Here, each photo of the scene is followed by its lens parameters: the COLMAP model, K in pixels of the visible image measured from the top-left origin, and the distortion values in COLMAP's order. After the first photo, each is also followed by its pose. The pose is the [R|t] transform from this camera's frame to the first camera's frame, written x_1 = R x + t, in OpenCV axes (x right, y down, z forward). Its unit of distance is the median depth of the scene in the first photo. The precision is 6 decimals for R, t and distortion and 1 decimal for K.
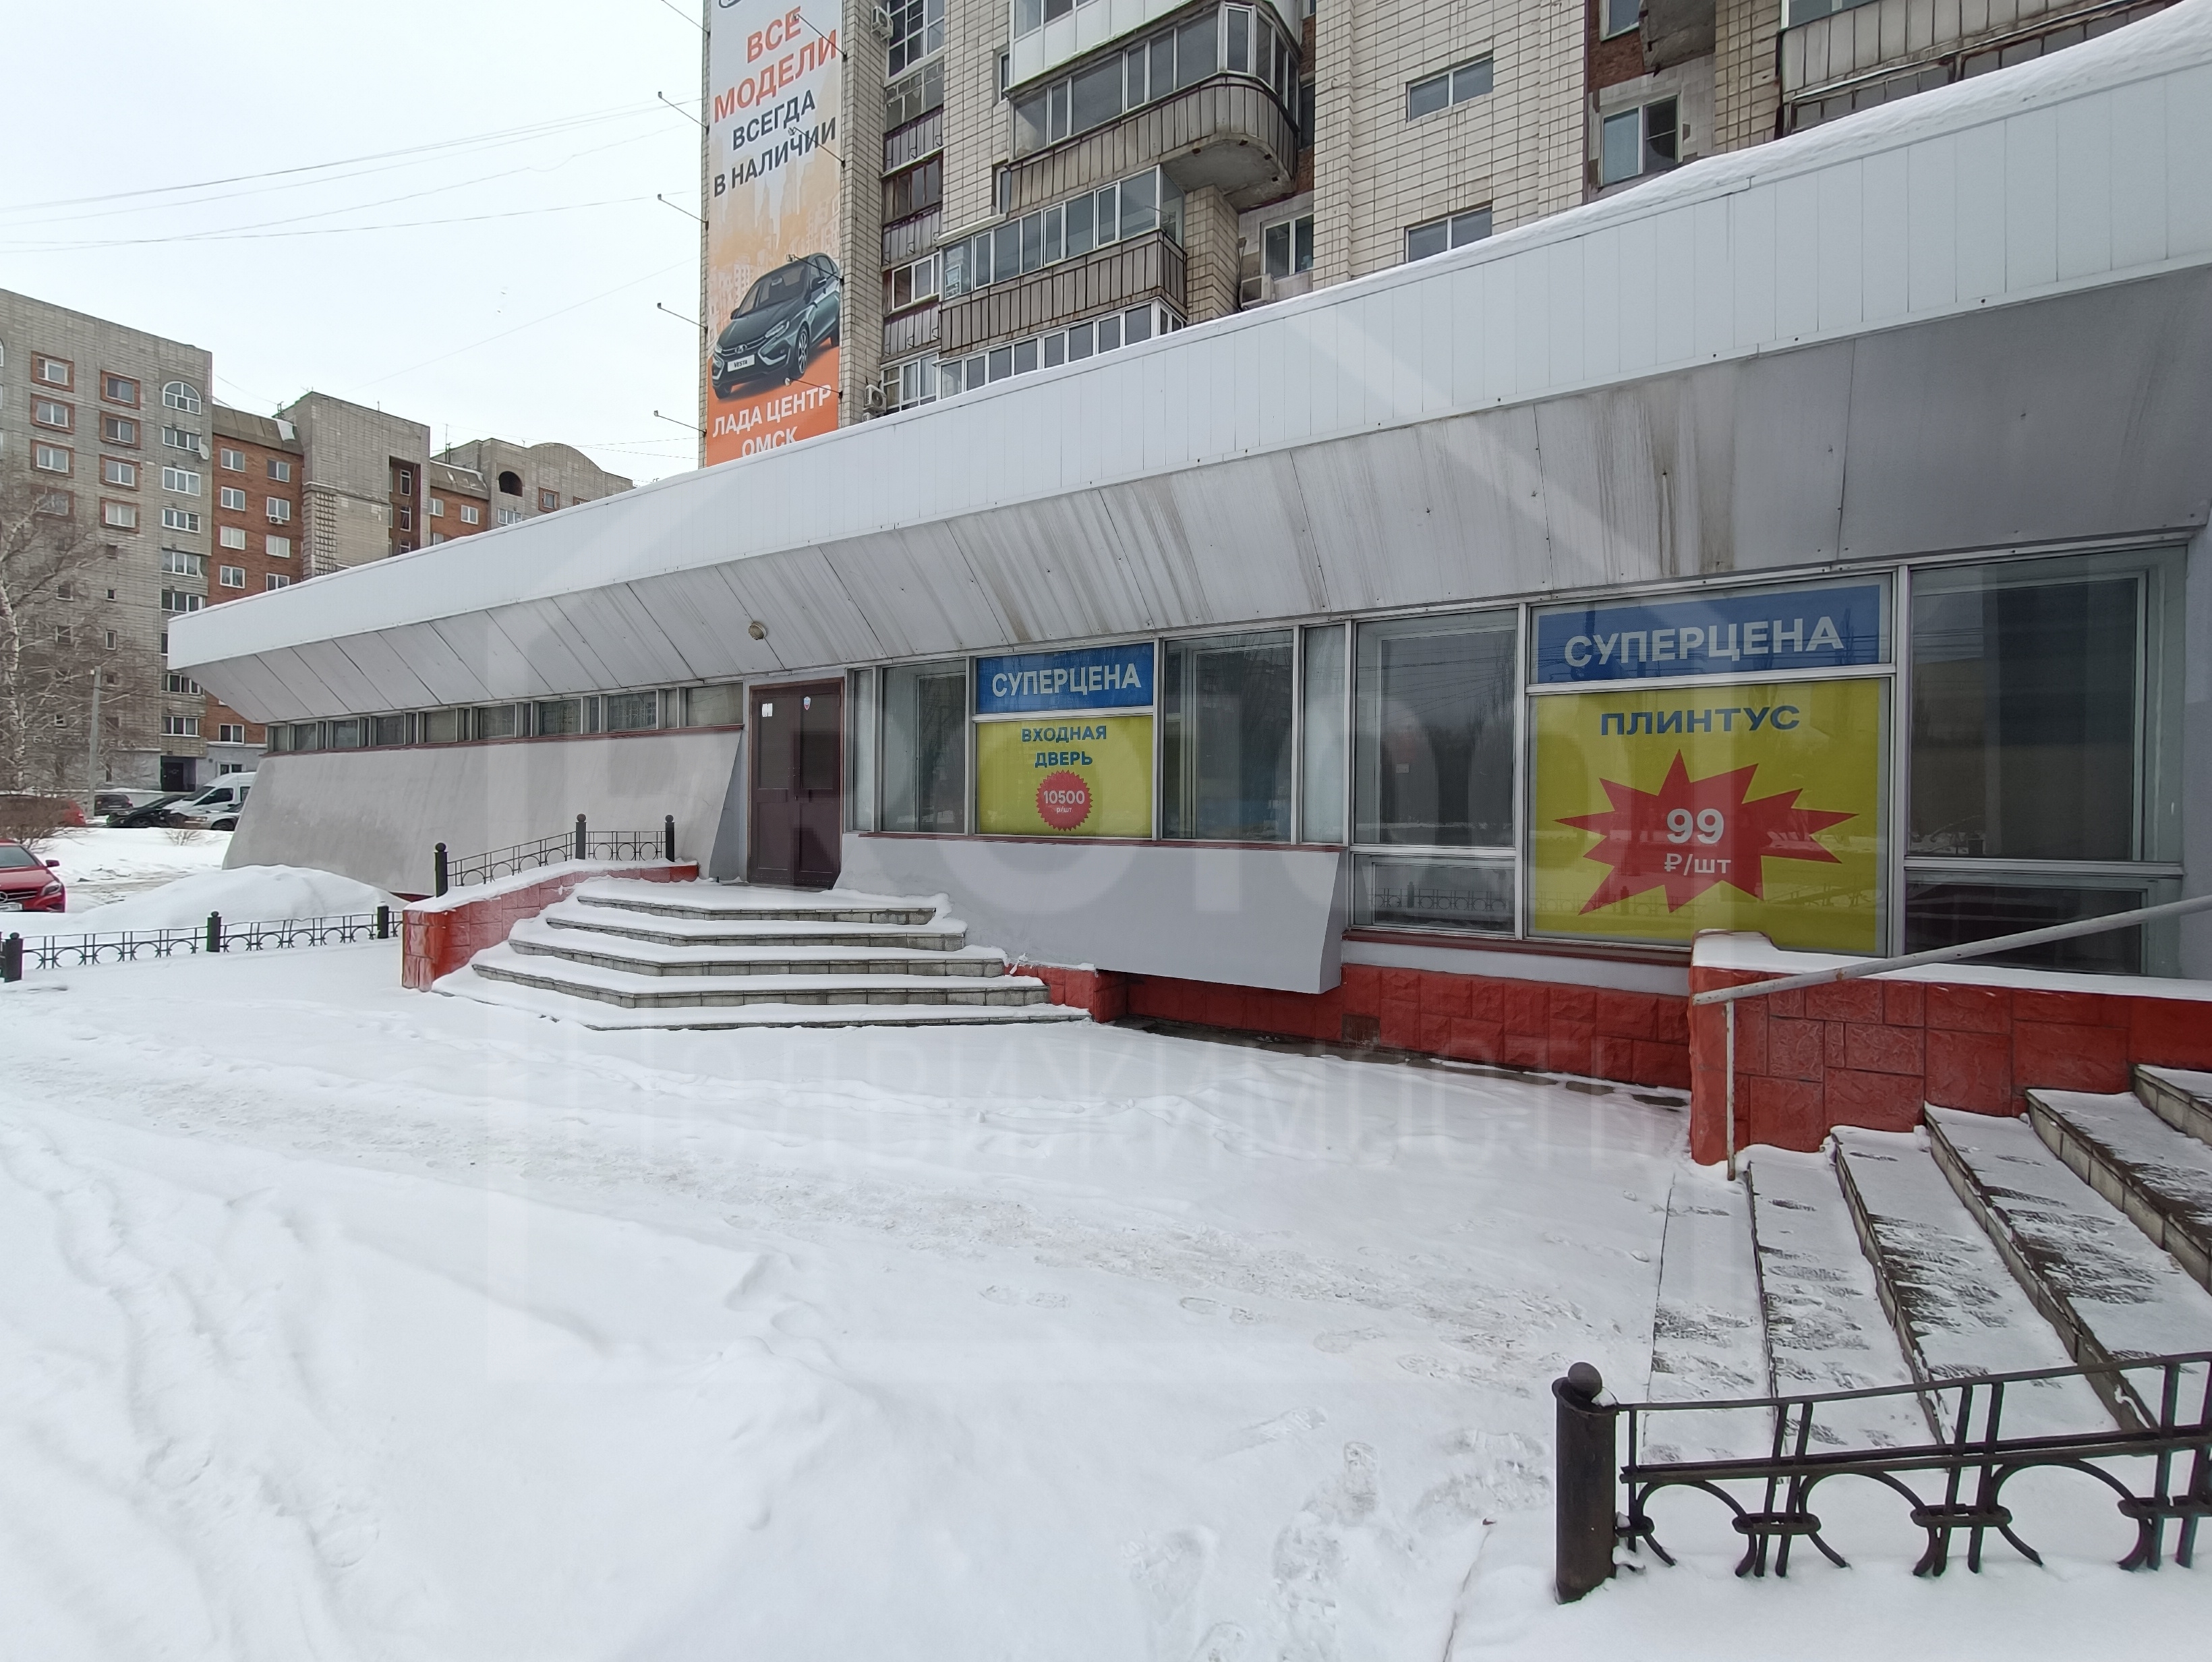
lens RADIAL K [[993.8, 0, 1100.6], [0, 993.8, 818.4], [0, 0, 1]] dist [-0.002506, 0.001538]
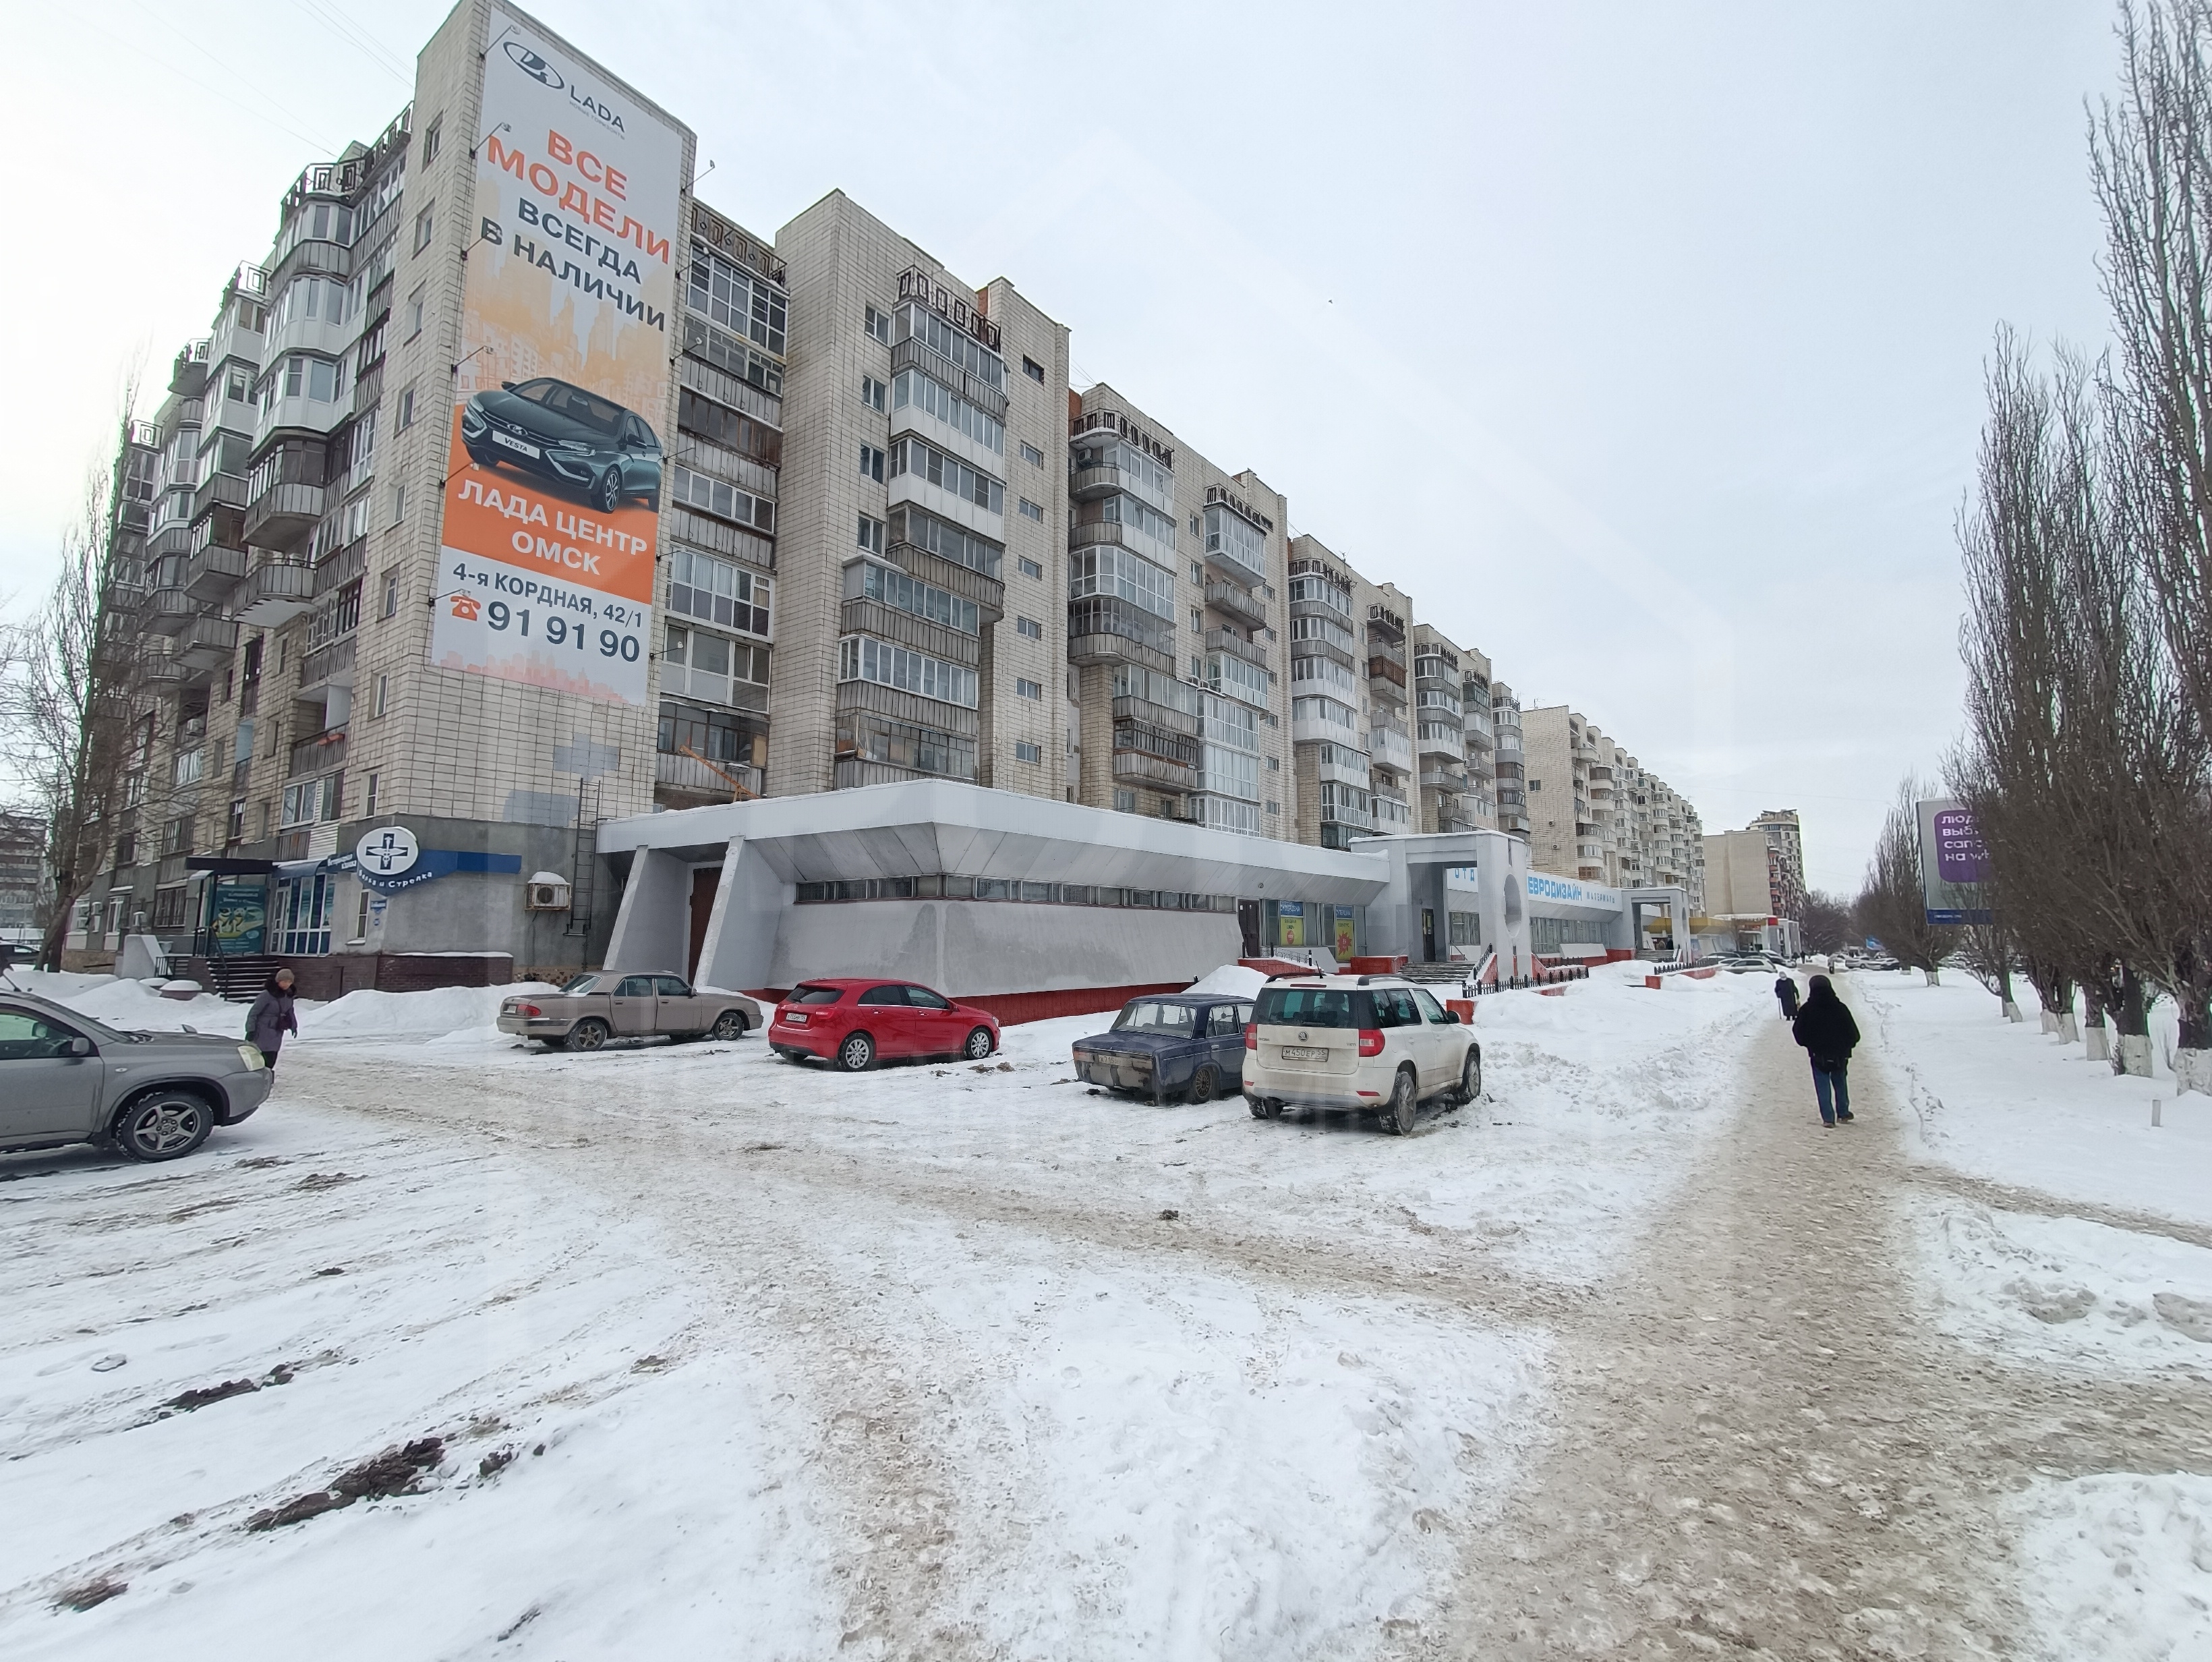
lens RADIAL K [[1002.1, 0, 1108.7], [0, 1002.1, 822.2], [0, 0, 1]] dist [-0.033488, 0.022912]
pose [[0.073151, 0.114255, 0.990755, -5.815053], [0.010379, 0.993275, -0.115312, -0.029229], [-0.997267, 0.018719, 0.071473, 1.980198]]
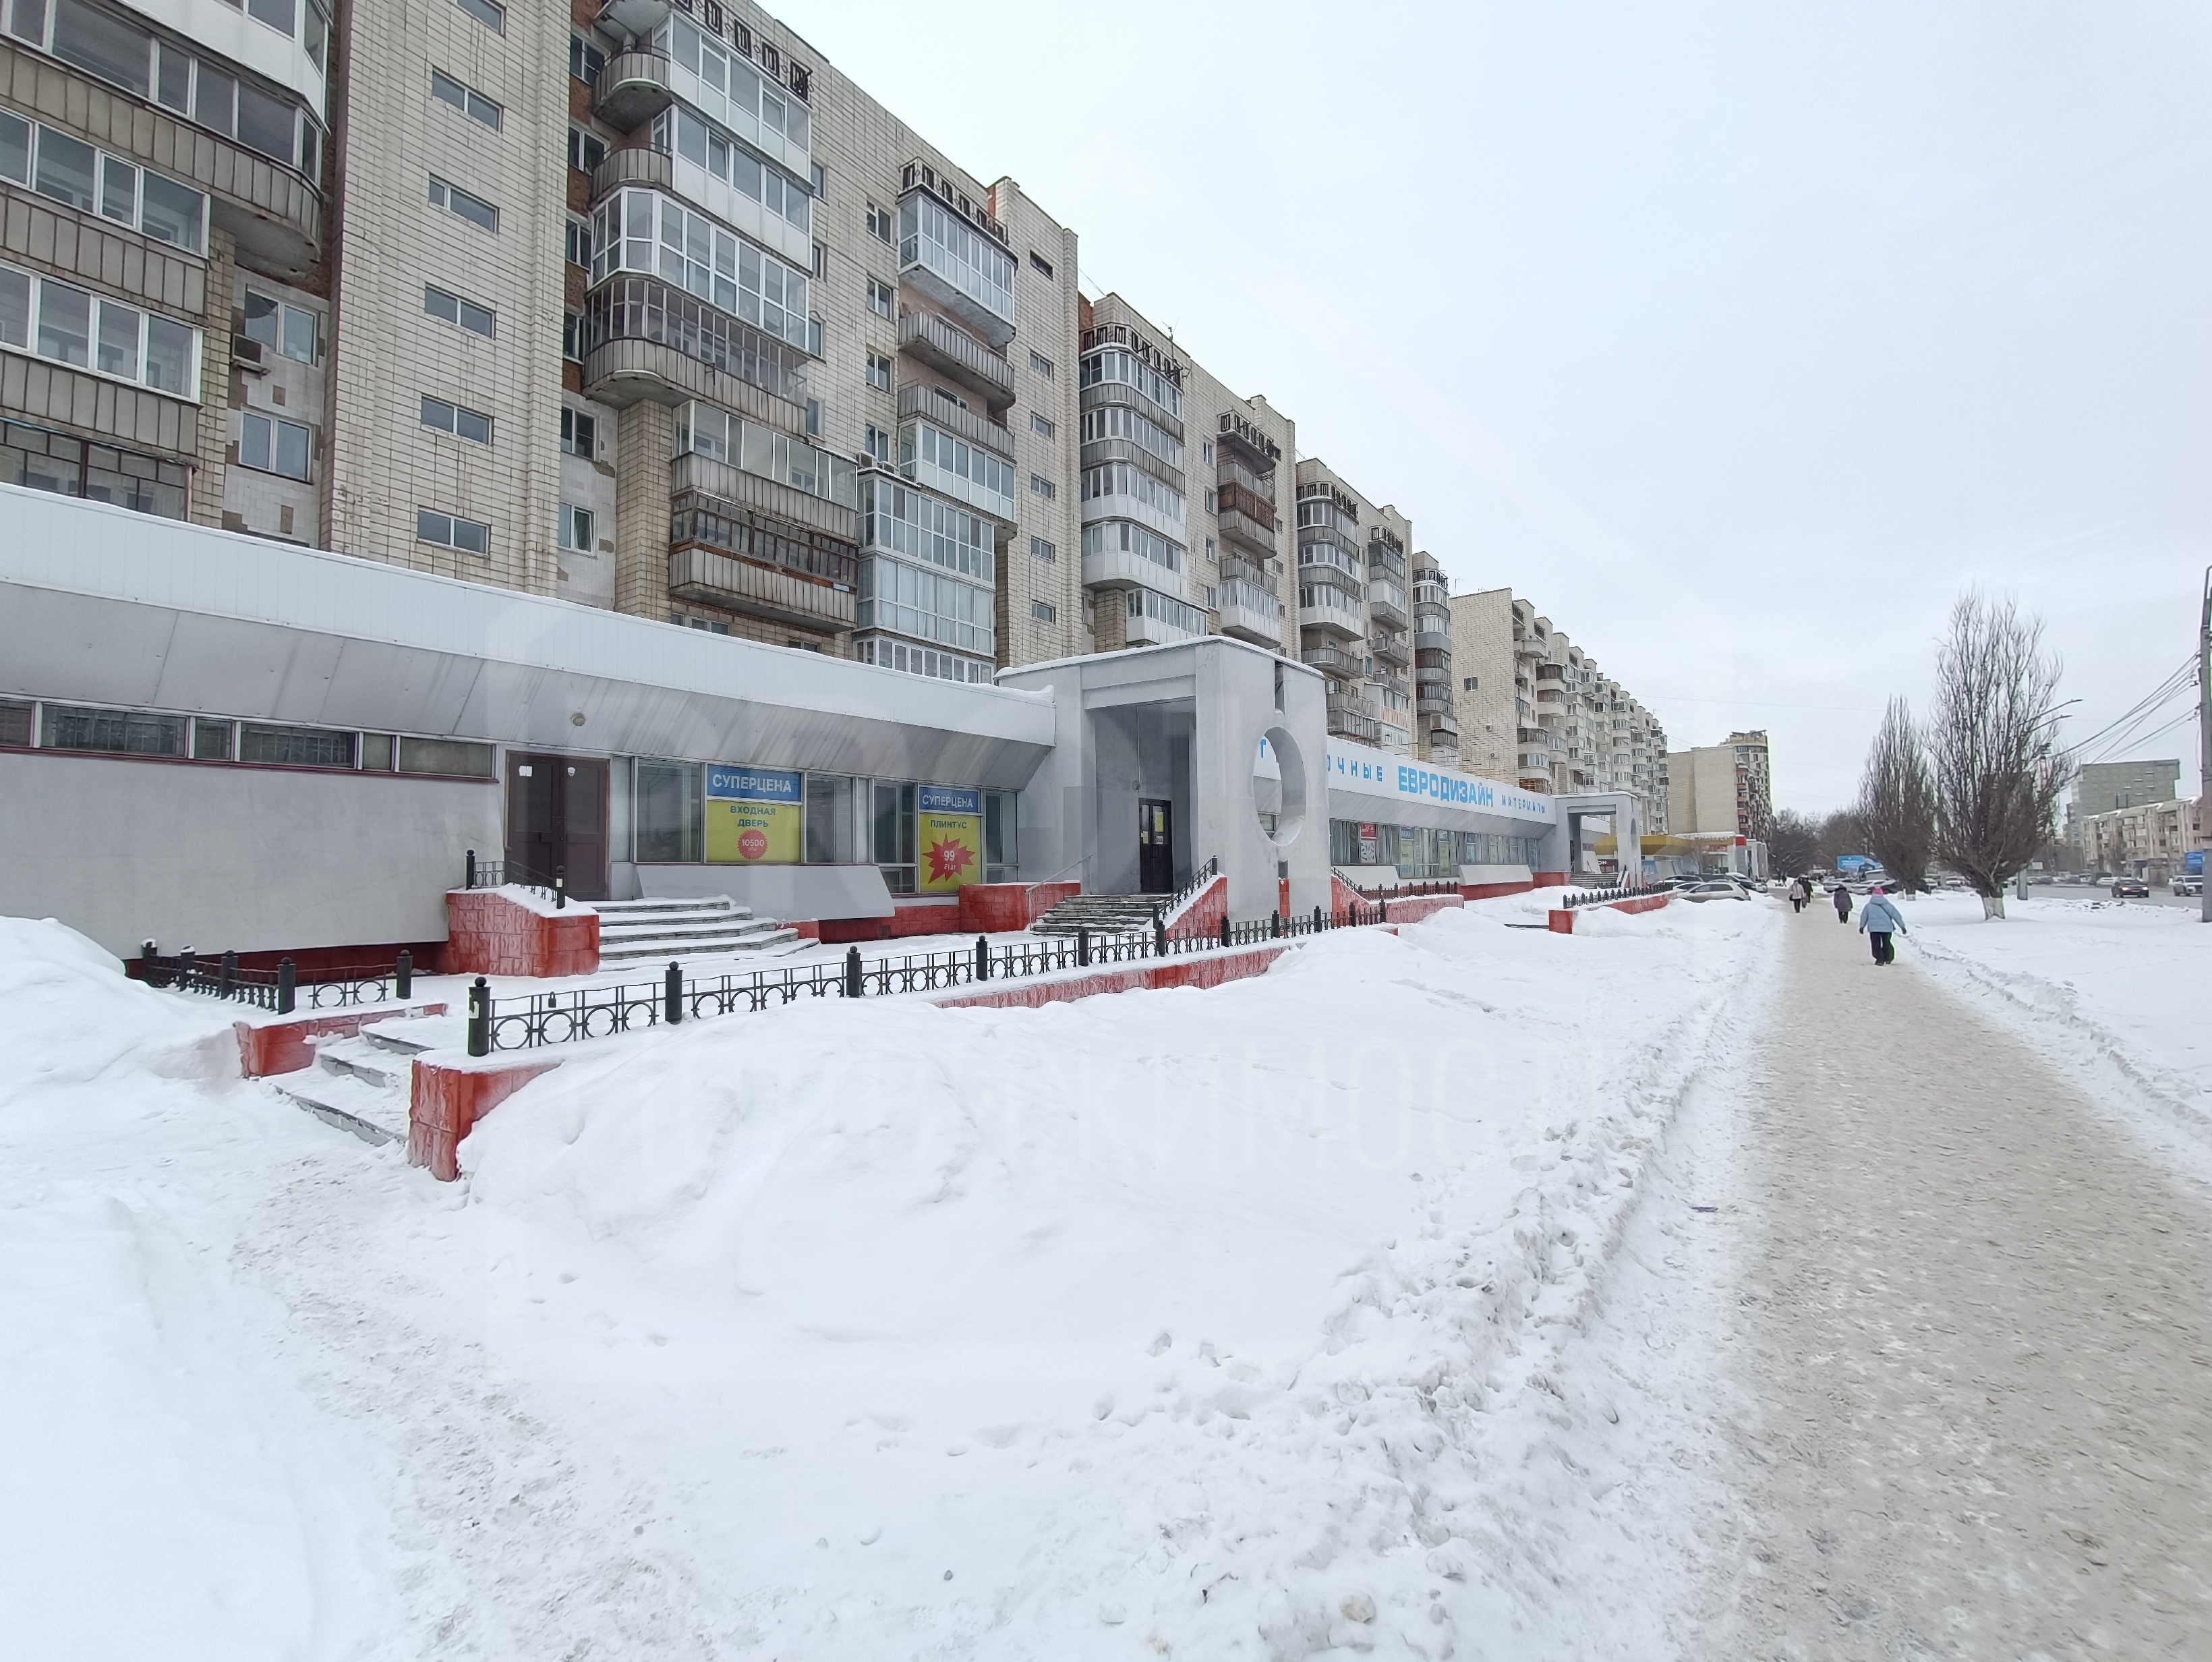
lens RADIAL K [[1002.1, 0, 1108.7], [0, 1002.1, 822.2], [0, 0, 1]] dist [-0.033488, 0.022912]
pose [[0.049881, 0.047402, 0.997630, -2.674628], [0.022985, 0.998554, -0.048595, 0.067987], [-0.998491, 0.025355, 0.048720, 0.284907]]
